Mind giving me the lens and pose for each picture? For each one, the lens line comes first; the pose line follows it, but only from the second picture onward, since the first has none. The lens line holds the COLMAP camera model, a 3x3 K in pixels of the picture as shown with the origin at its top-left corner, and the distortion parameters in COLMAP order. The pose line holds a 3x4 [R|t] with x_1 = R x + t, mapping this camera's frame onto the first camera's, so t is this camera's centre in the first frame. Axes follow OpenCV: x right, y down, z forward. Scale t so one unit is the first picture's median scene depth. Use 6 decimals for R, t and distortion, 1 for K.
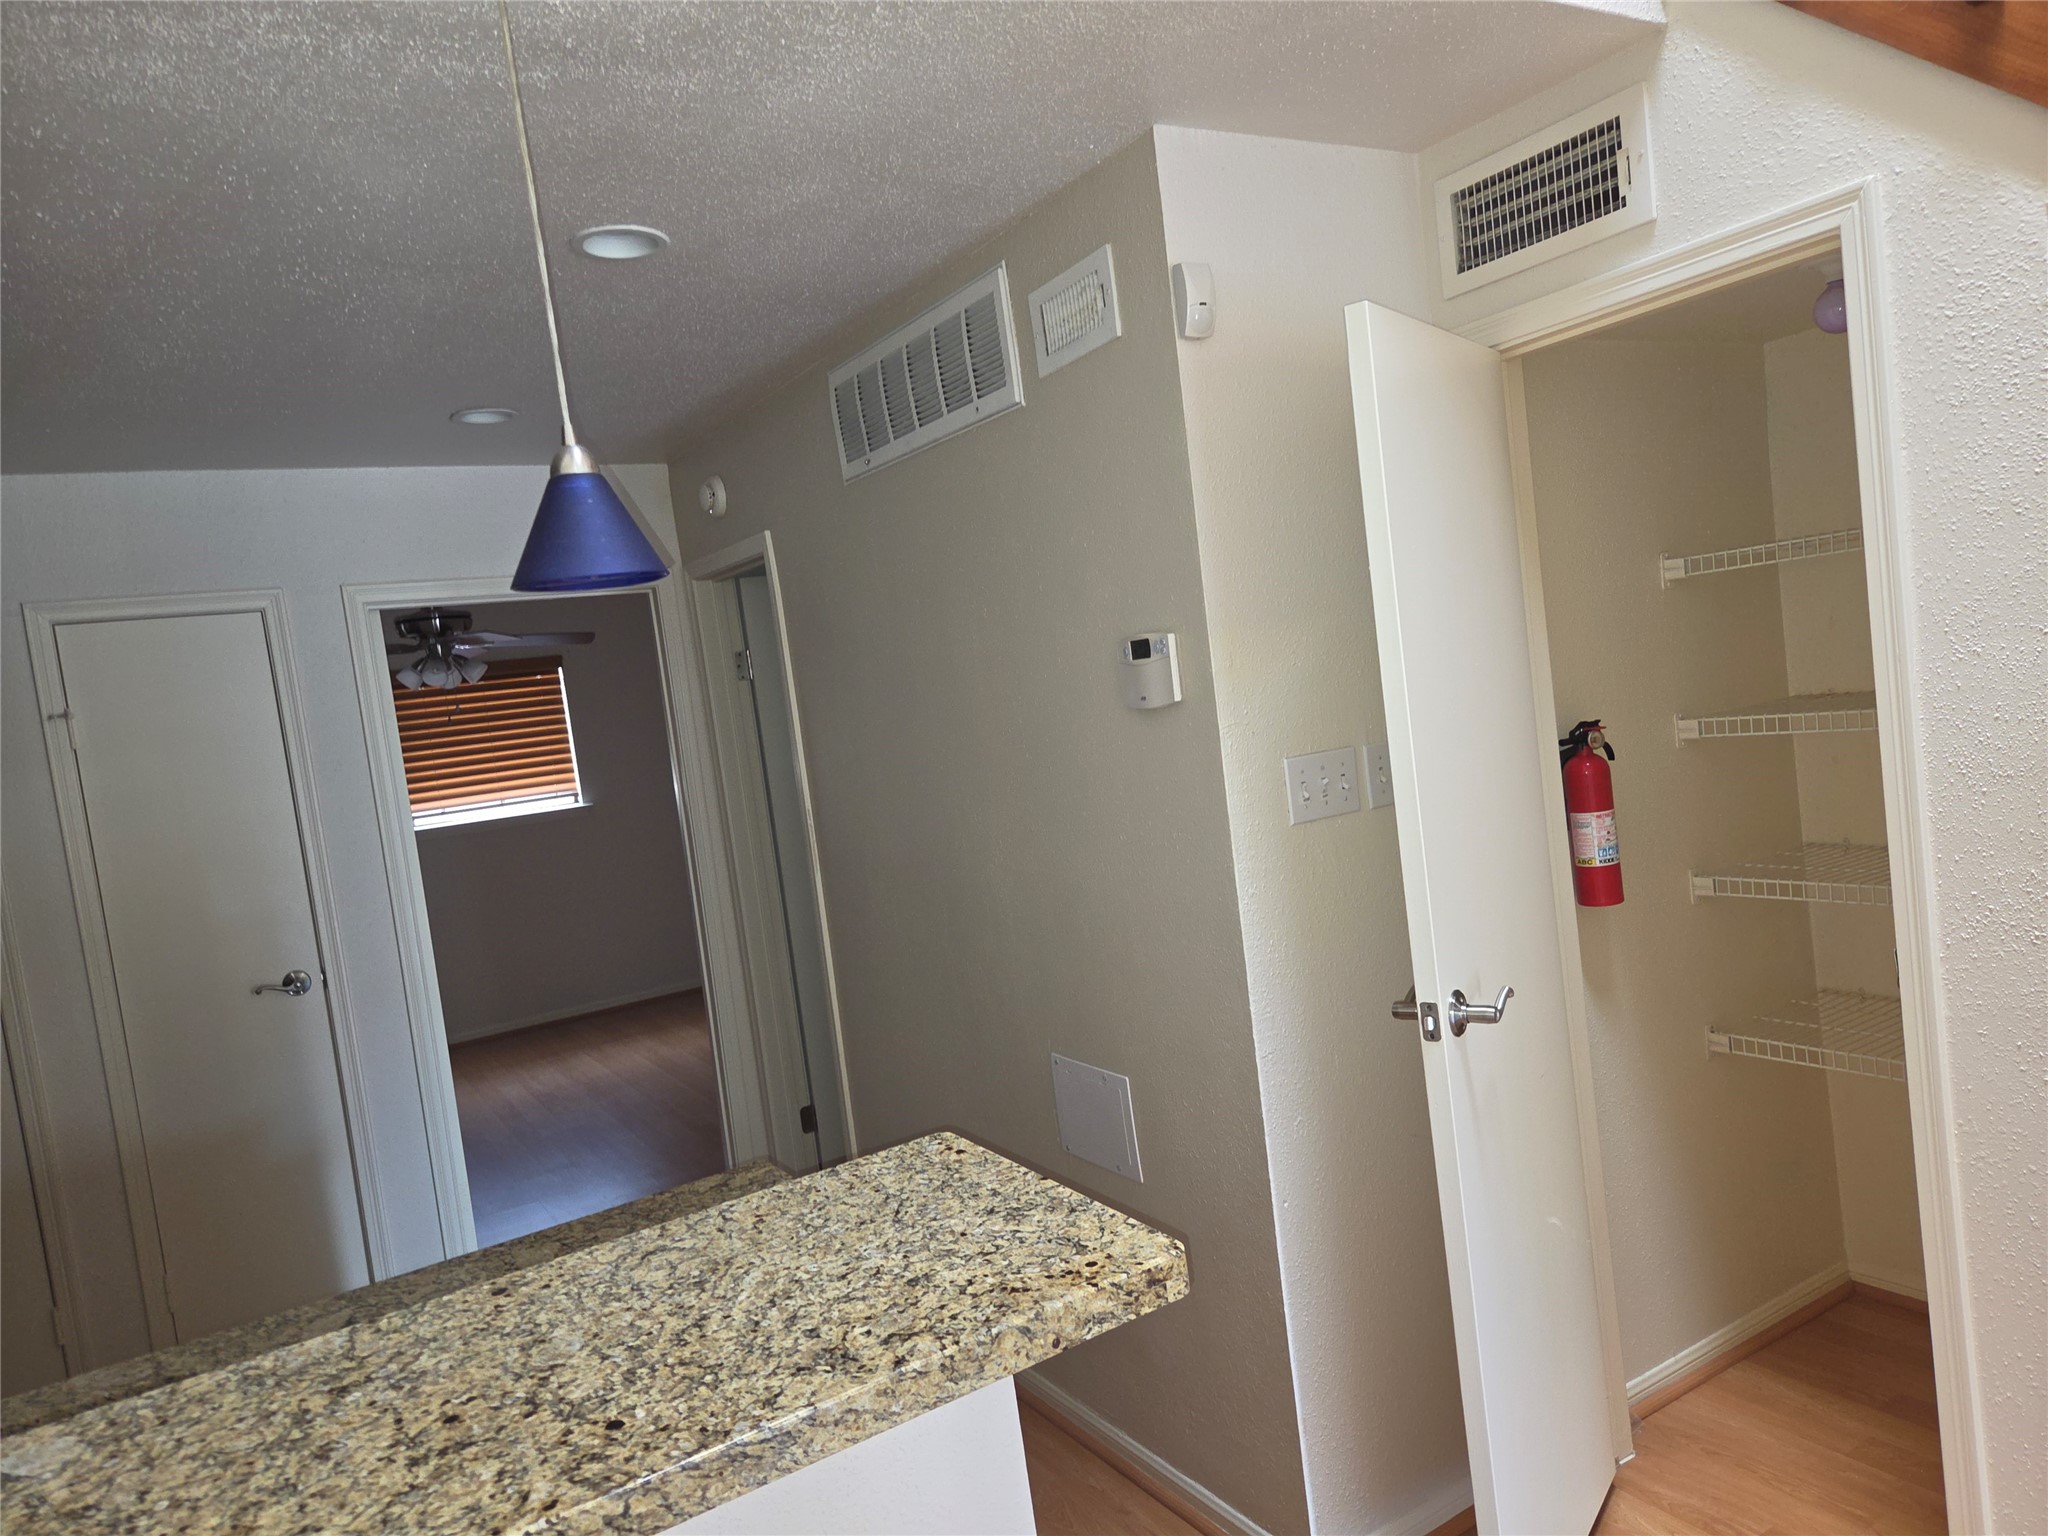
lens RADIAL K [[1366.9, 0, 1029.8], [0, 1366.9, 755.4], [0, 0, 1]] dist [0.060317, -0.049430]
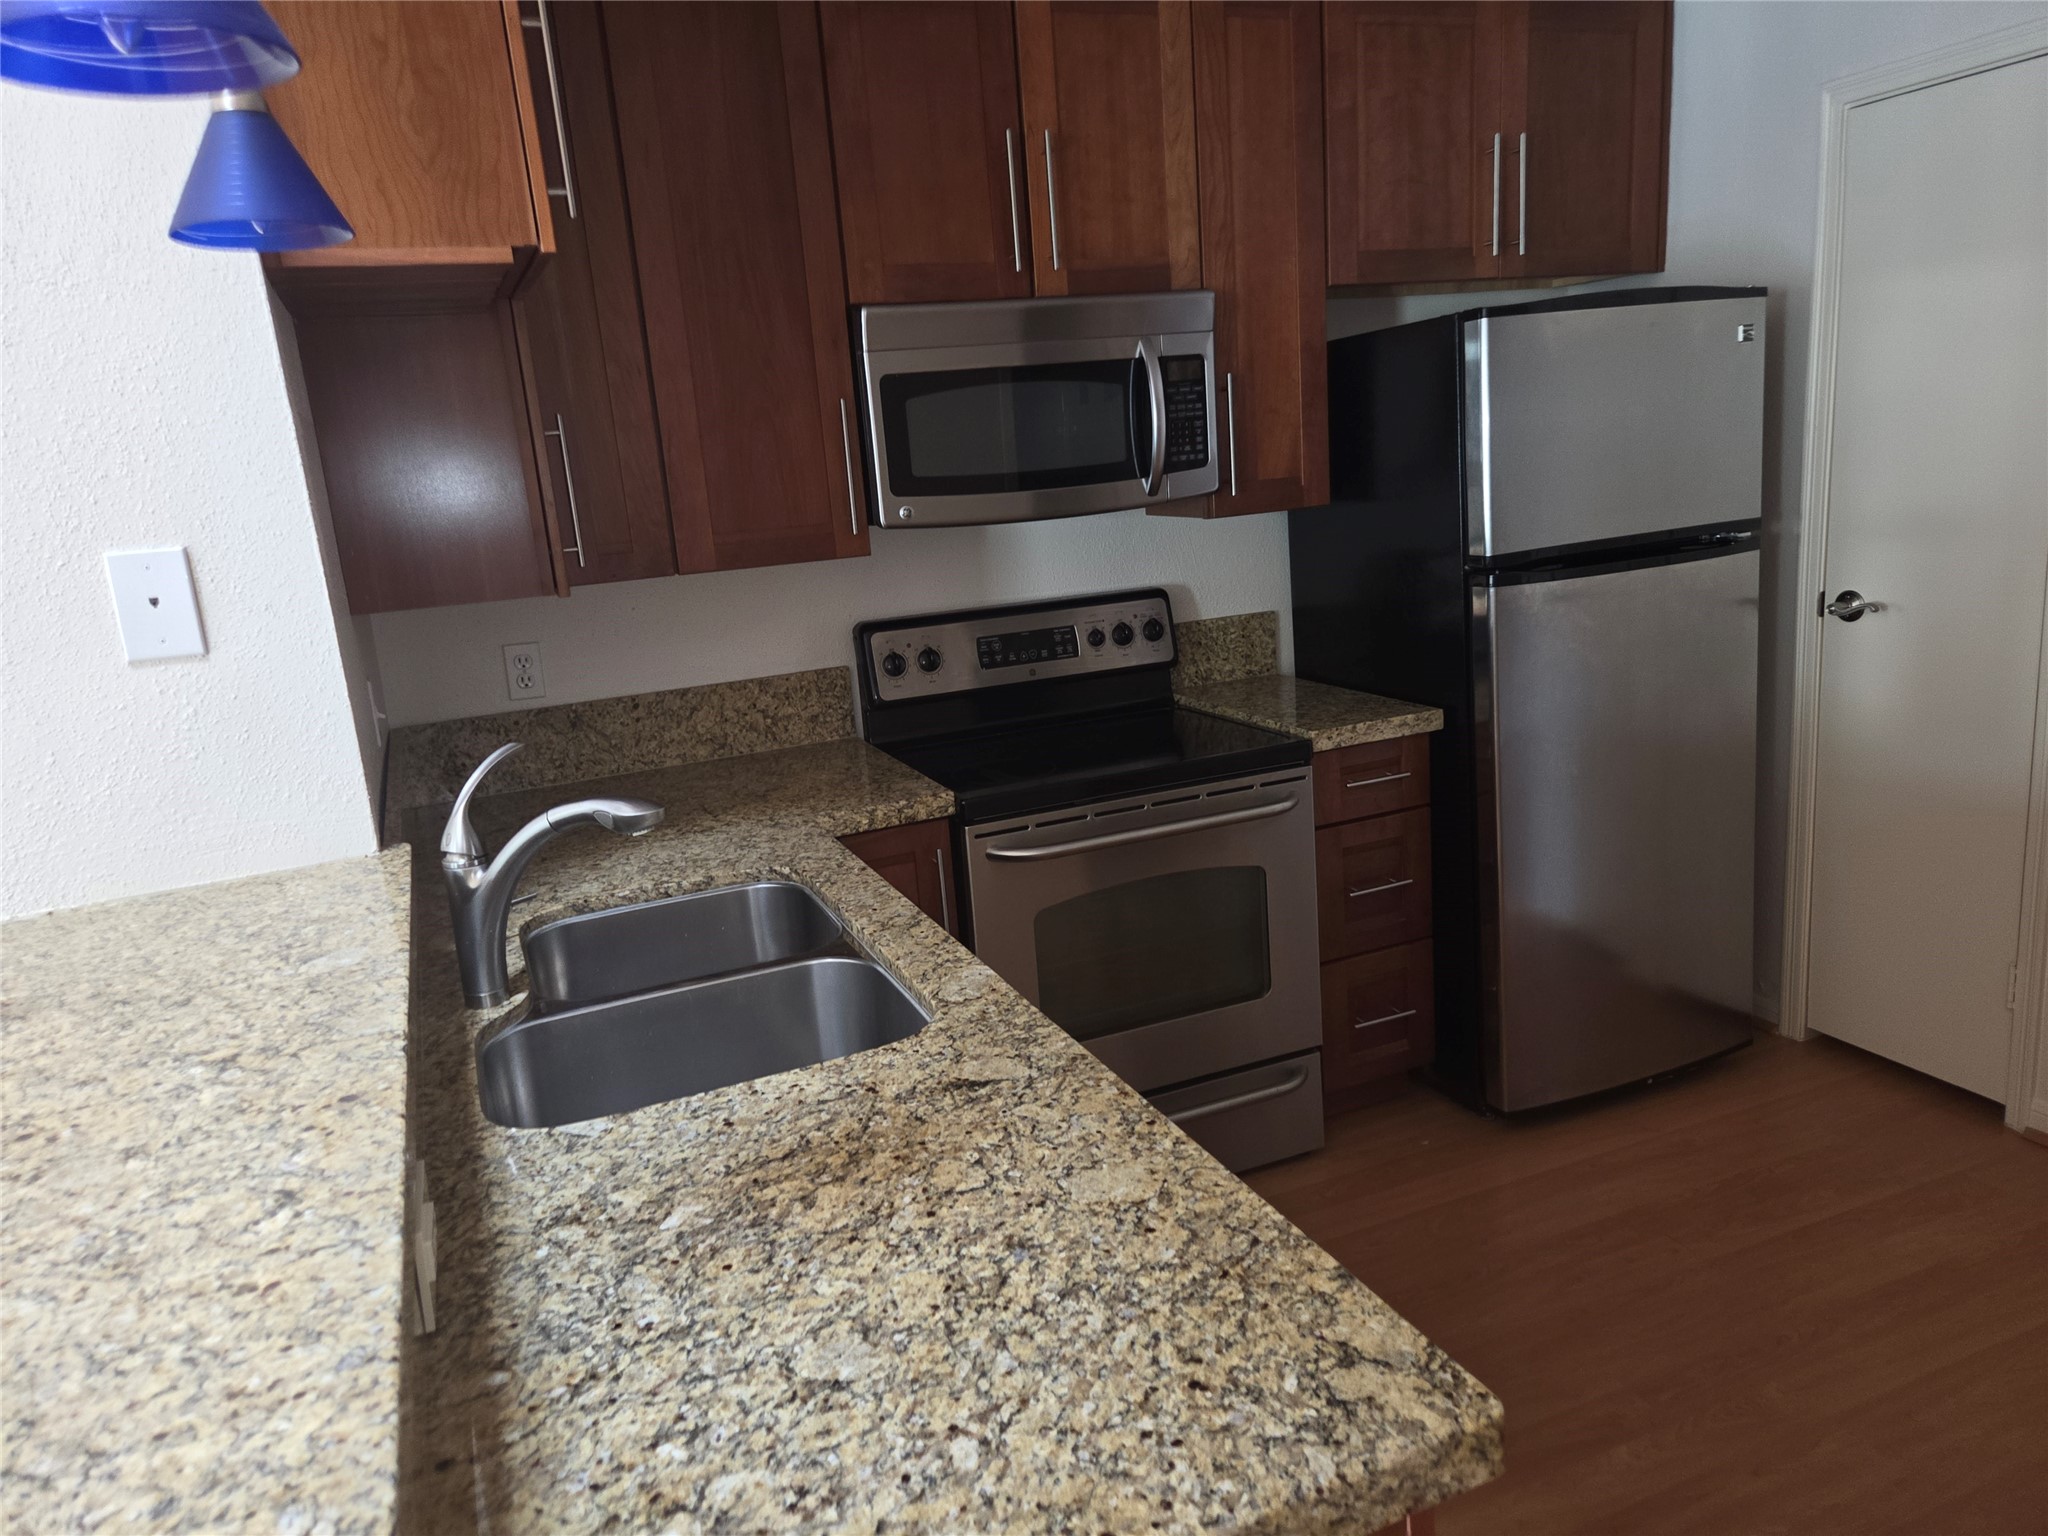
lens RADIAL K [[1366.4, 0, 1016.9], [0, 1366.4, 746.4], [0, 0, 1]] dist [0.062537, -0.049514]
pose [[-0.148863, 0.345982, -0.926356, 0.233328], [0.045046, 0.938194, 0.343165, -0.055561], [0.987831, 0.009356, -0.155248, 1.592530]]
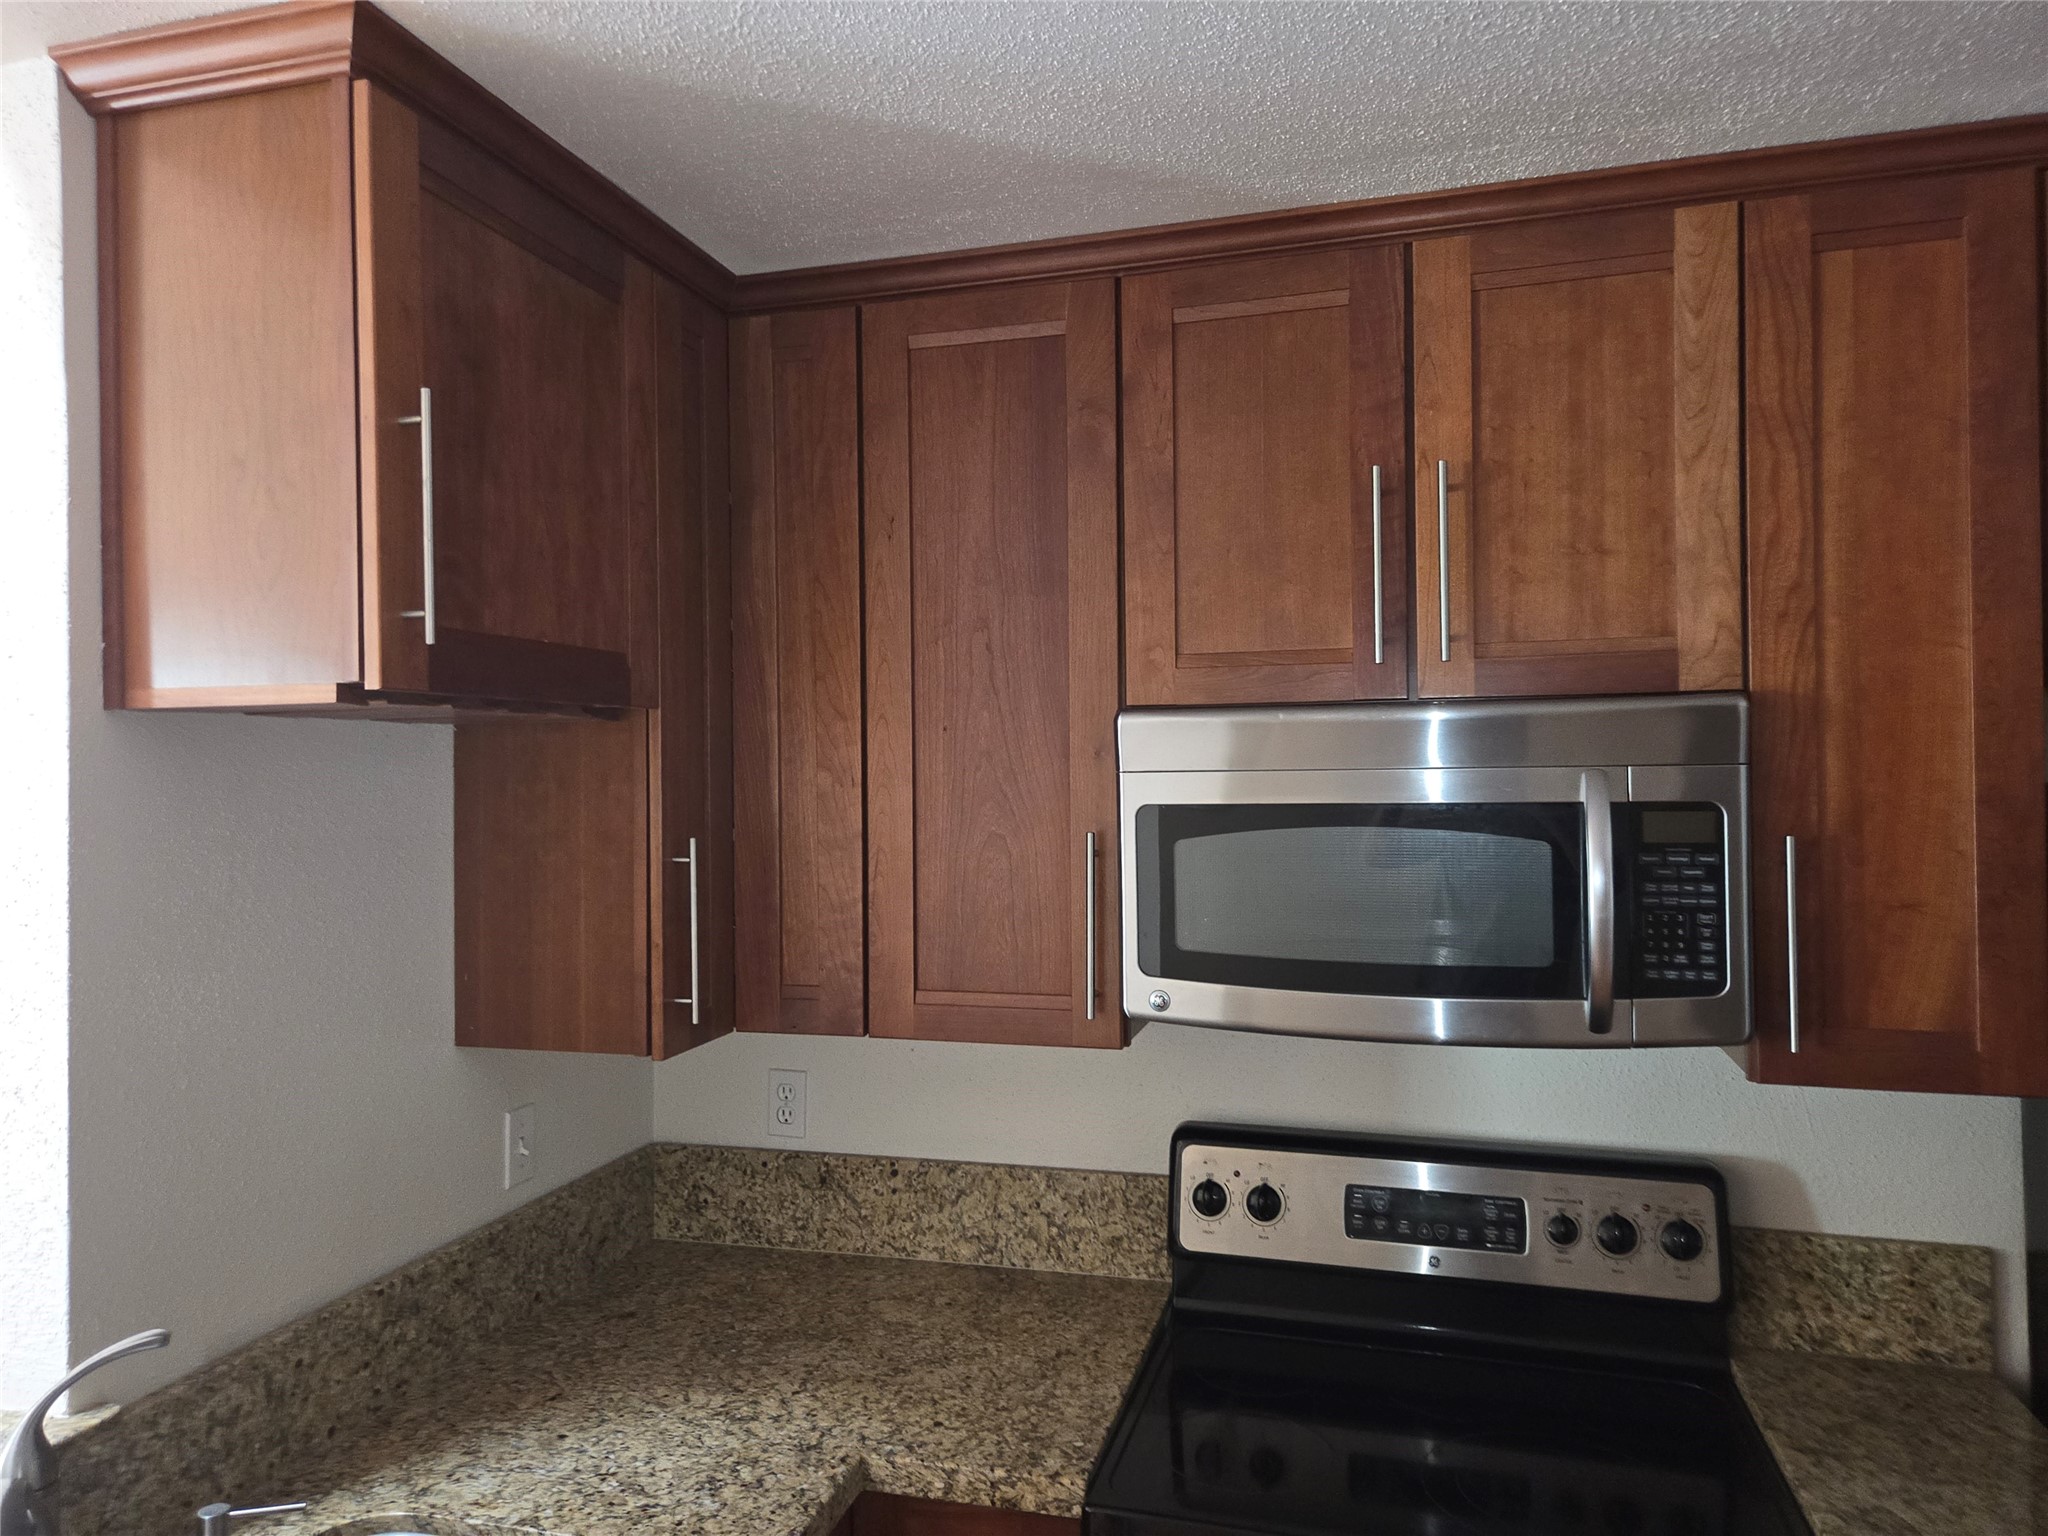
lens RADIAL K [[1377.9, 0, 1017.1], [0, 1377.9, 763.9], [0, 0, 1]] dist [0.058493, -0.046735]
pose [[-0.733297, 0.126677, -0.668003, -0.798208], [0.066205, 0.991125, 0.115277, -0.100771], [0.676677, 0.040307, -0.735176, 2.055870]]
